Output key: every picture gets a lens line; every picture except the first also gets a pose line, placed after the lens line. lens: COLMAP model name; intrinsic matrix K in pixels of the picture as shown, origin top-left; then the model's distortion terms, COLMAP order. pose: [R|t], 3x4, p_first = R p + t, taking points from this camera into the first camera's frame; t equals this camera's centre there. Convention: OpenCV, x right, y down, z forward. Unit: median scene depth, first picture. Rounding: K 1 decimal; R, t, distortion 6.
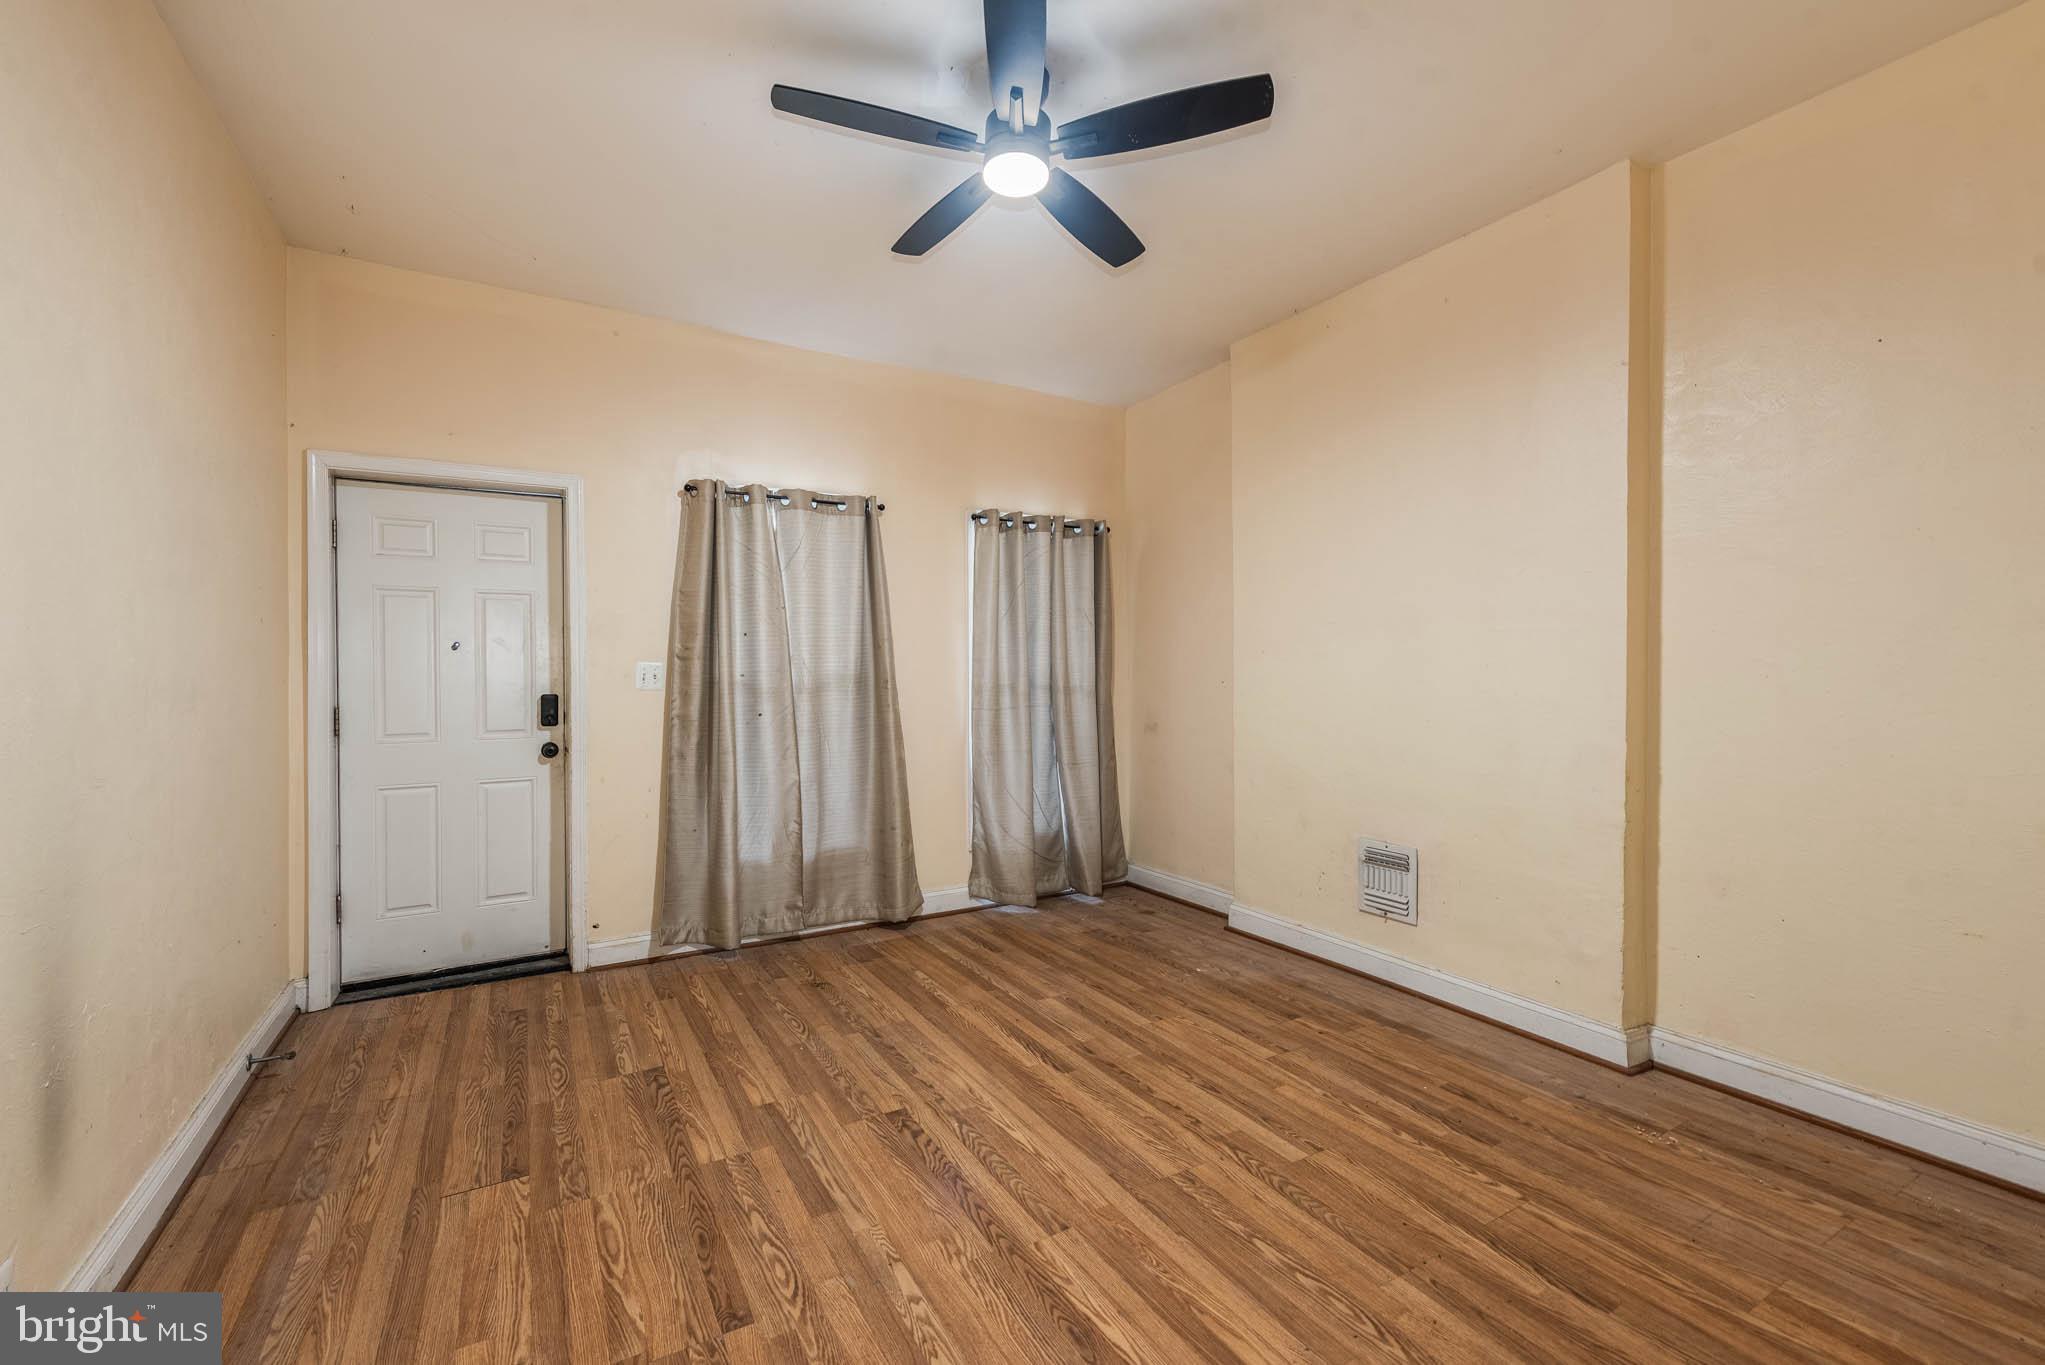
lens RADIAL K [[846.7, 0, 976.4], [0, 846.7, 668.7], [0, 0, 1]] dist [0.021463, -0.003312]
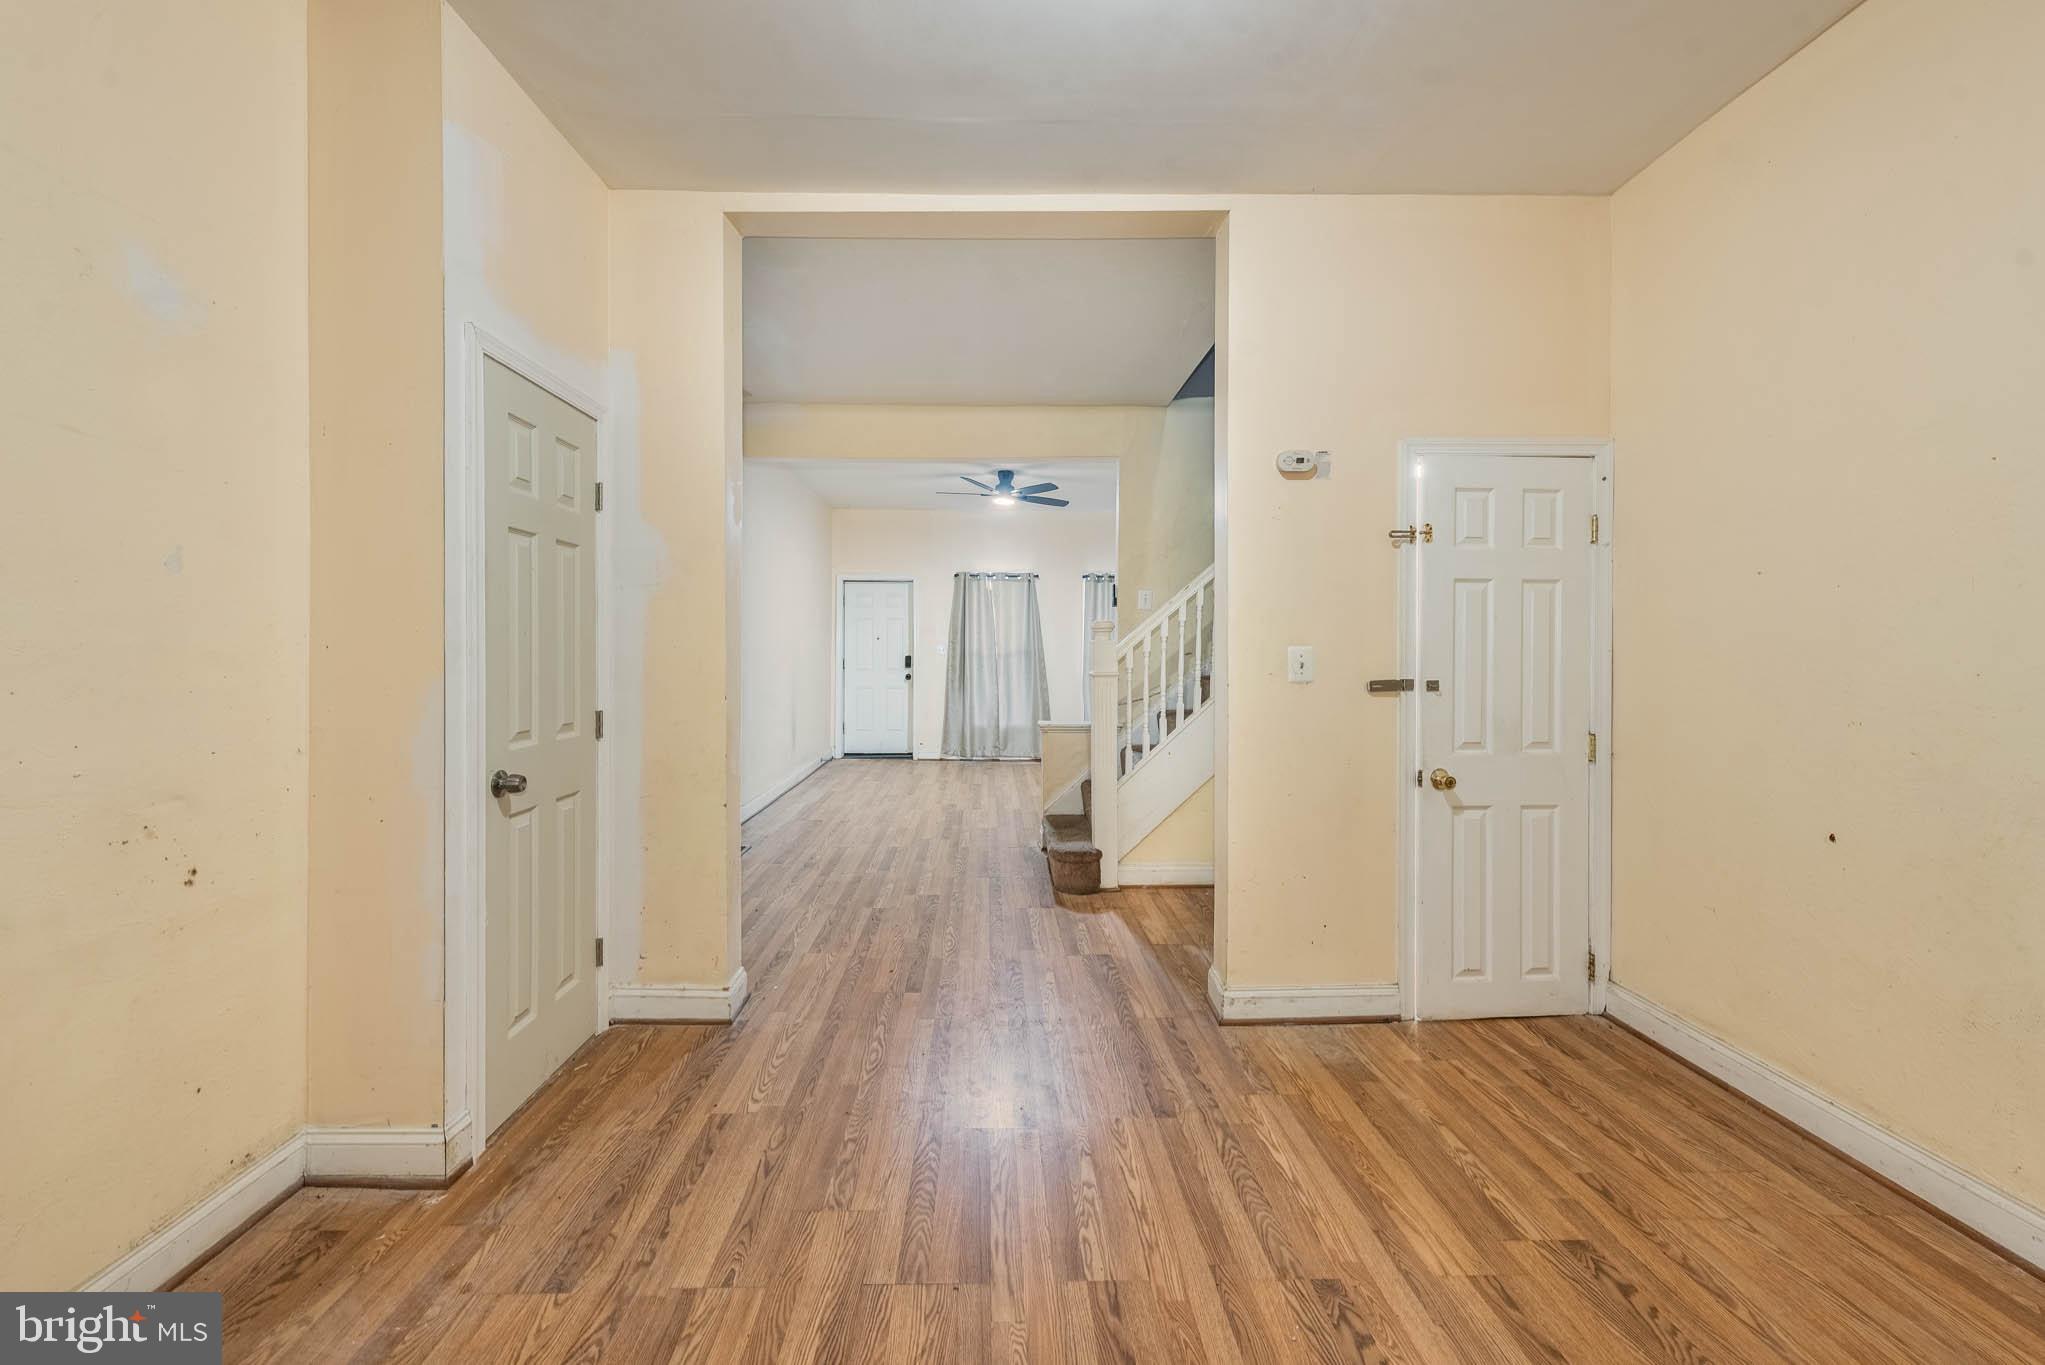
lens RADIAL K [[818.3, 0, 984.7], [0, 818.3, 648.5], [0, 0, 1]] dist [0.018671, -0.004279]
pose [[0.881556, 0.013339, -0.471891, 0.951106], [-0.012599, 0.999909, 0.004727, -0.007944], [0.471912, 0.001779, 0.881644, -1.182943]]
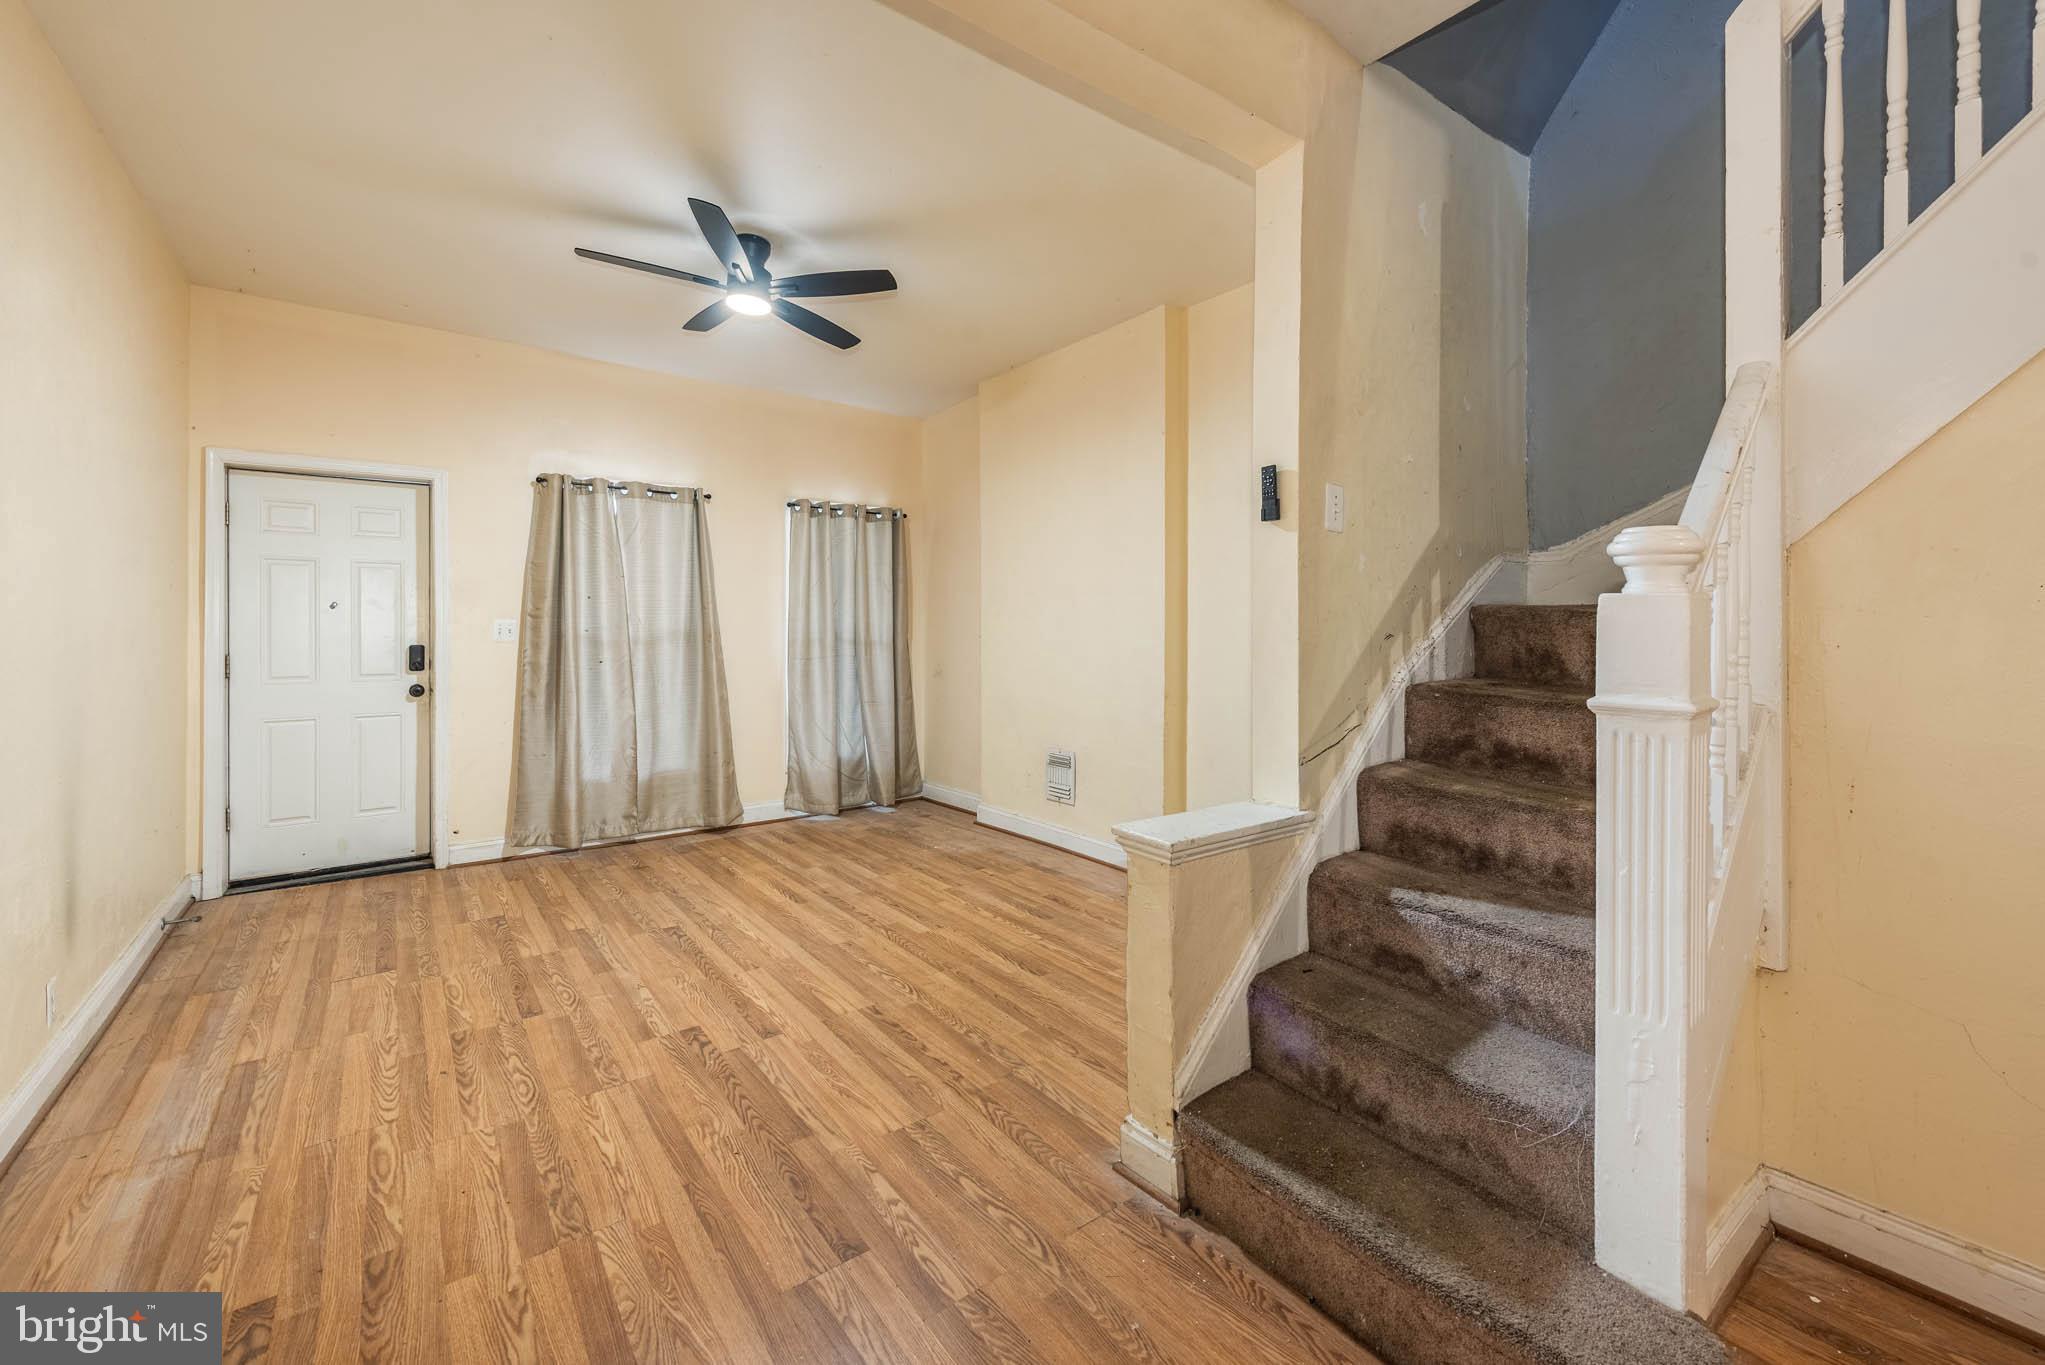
lens RADIAL K [[818.3, 0, 991.0], [0, 818.3, 623.3], [0, 0, 1]] dist [0.018671, -0.004279]
pose [[0.990467, 0.004694, 0.137670, 0.162437], [-0.004034, 0.999979, -0.005068, 0.001496], [-0.137691, 0.004465, 0.990465, -0.307050]]
